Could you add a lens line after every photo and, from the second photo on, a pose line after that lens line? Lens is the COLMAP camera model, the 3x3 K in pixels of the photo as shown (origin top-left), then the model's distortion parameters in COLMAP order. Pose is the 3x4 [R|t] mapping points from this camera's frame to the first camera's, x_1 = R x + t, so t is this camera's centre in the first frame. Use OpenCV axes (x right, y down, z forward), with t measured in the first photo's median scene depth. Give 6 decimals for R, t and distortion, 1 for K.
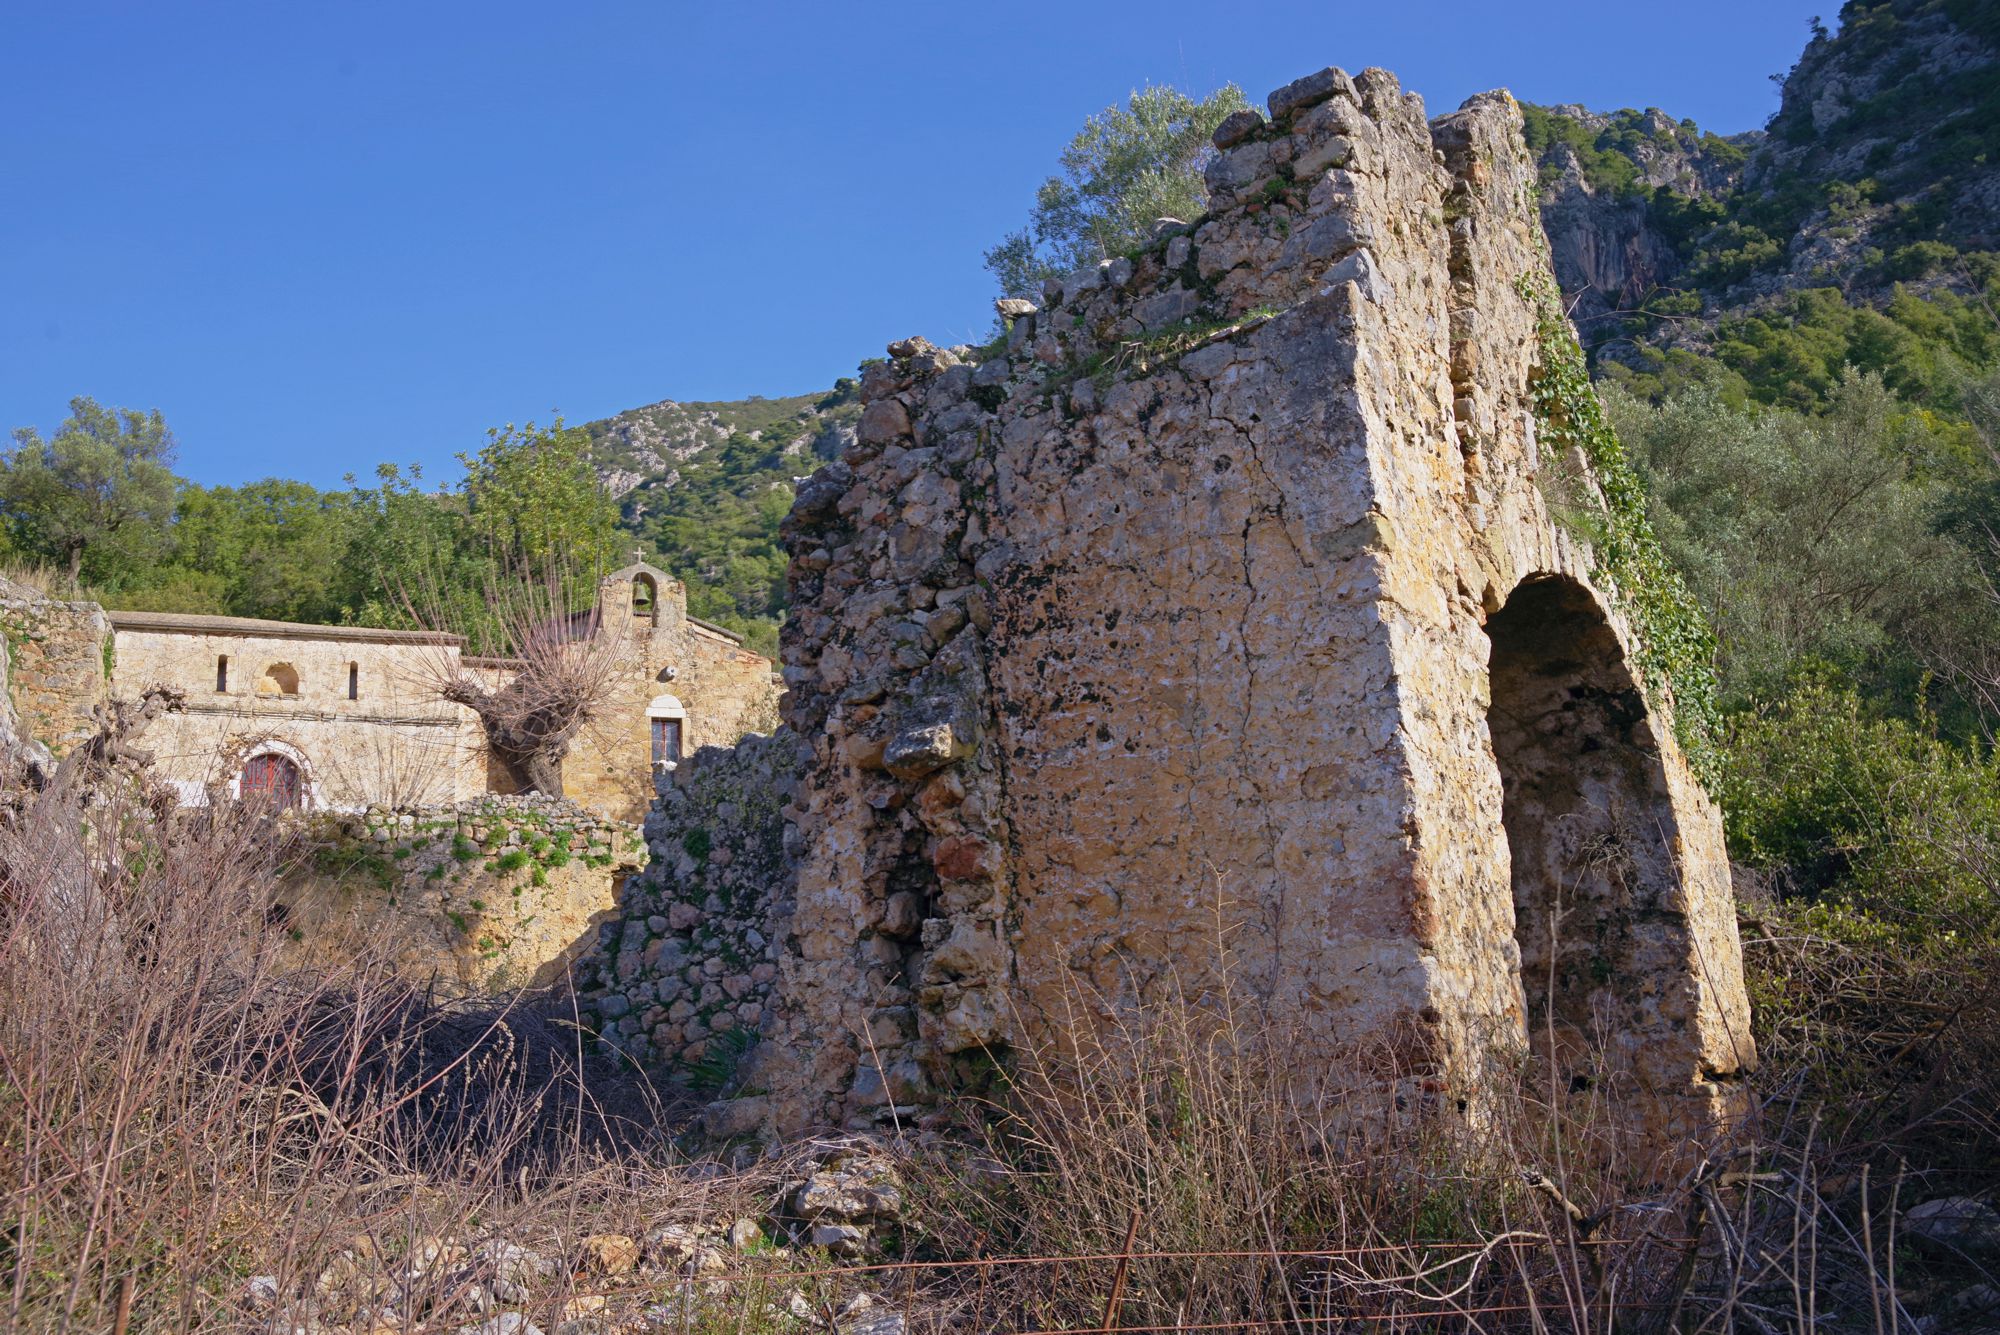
lens RADIAL K [[2267.5, 0, 999.8], [0, 2267.5, 669.5], [0, 0, 1]] dist [0.079739, 0.000000]
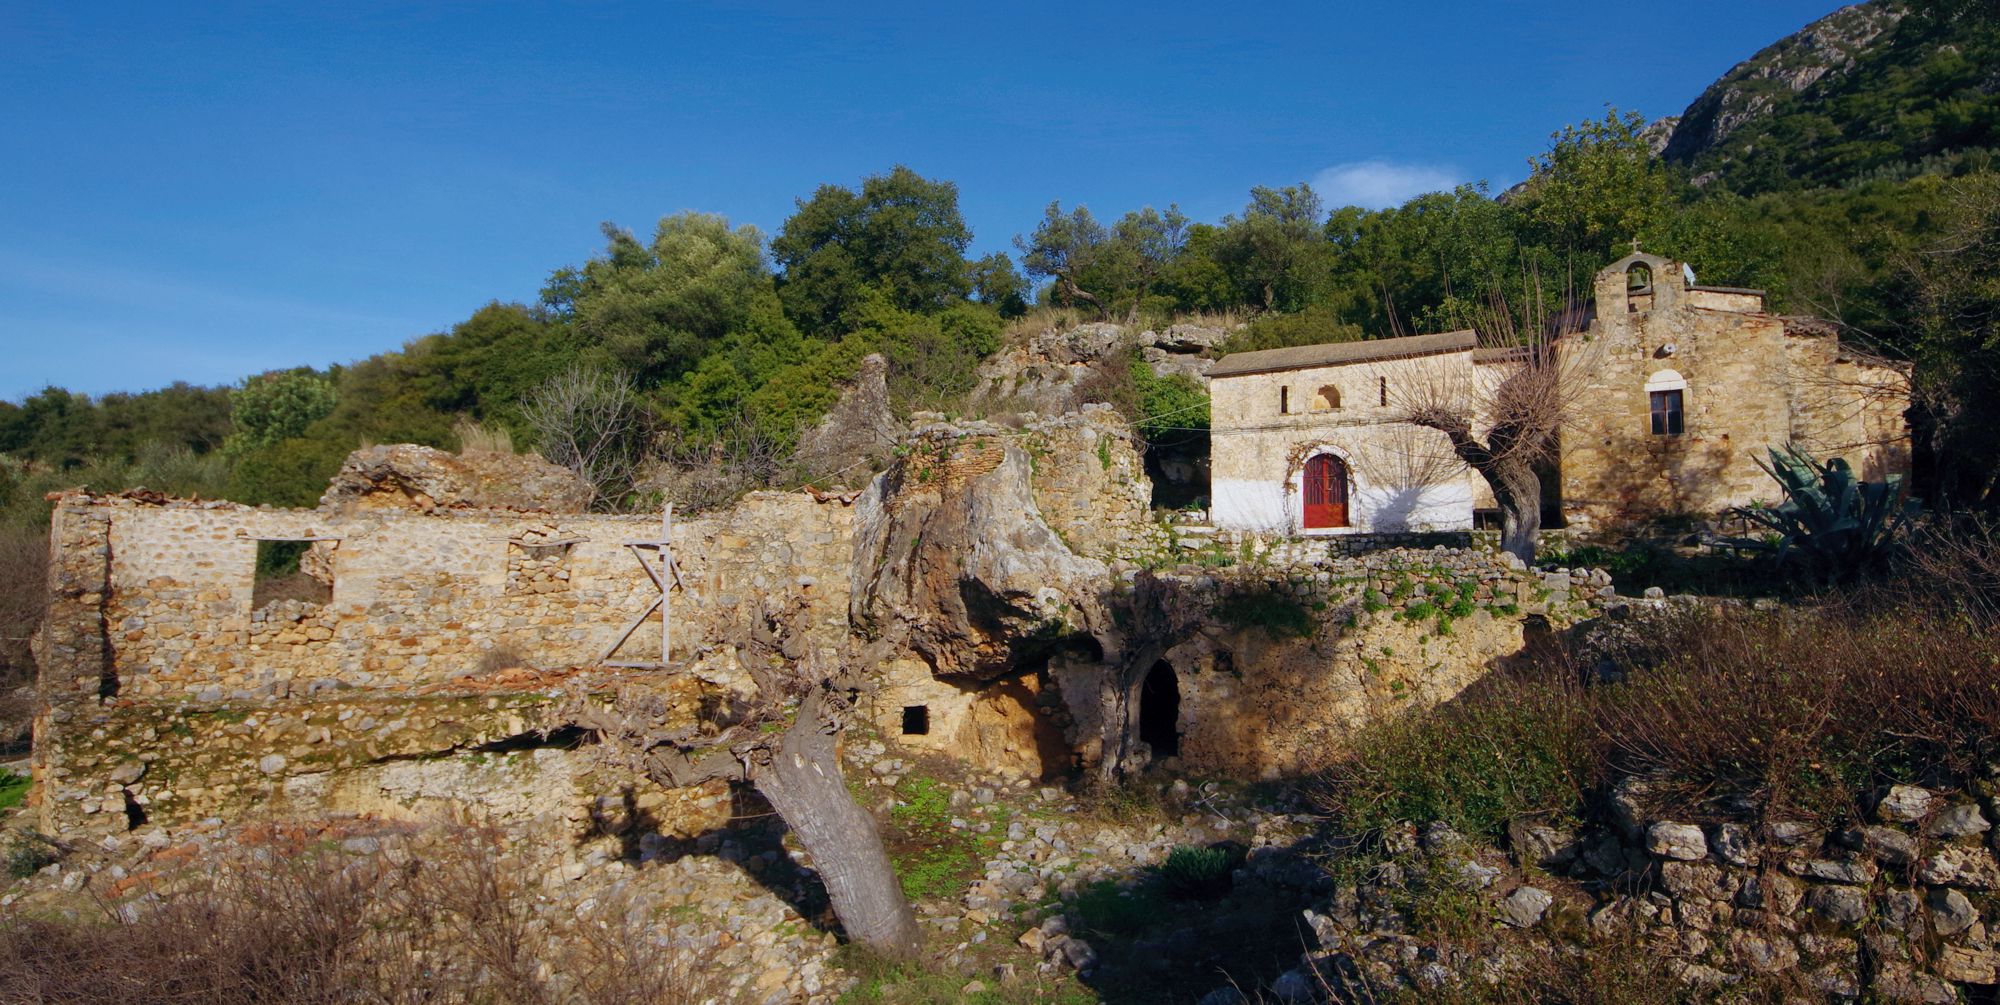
lens RADIAL K [[1166.3, 0, 904.1], [0, 1166.3, 546.1], [0, 0, 1]] dist [0.002678, -0.005273]
pose [[0.667356, 0.003811, -0.744730, 0.032791], [0.170108, 0.972772, 0.157412, -0.060113], [0.725052, -0.231734, 0.648536, 0.339940]]
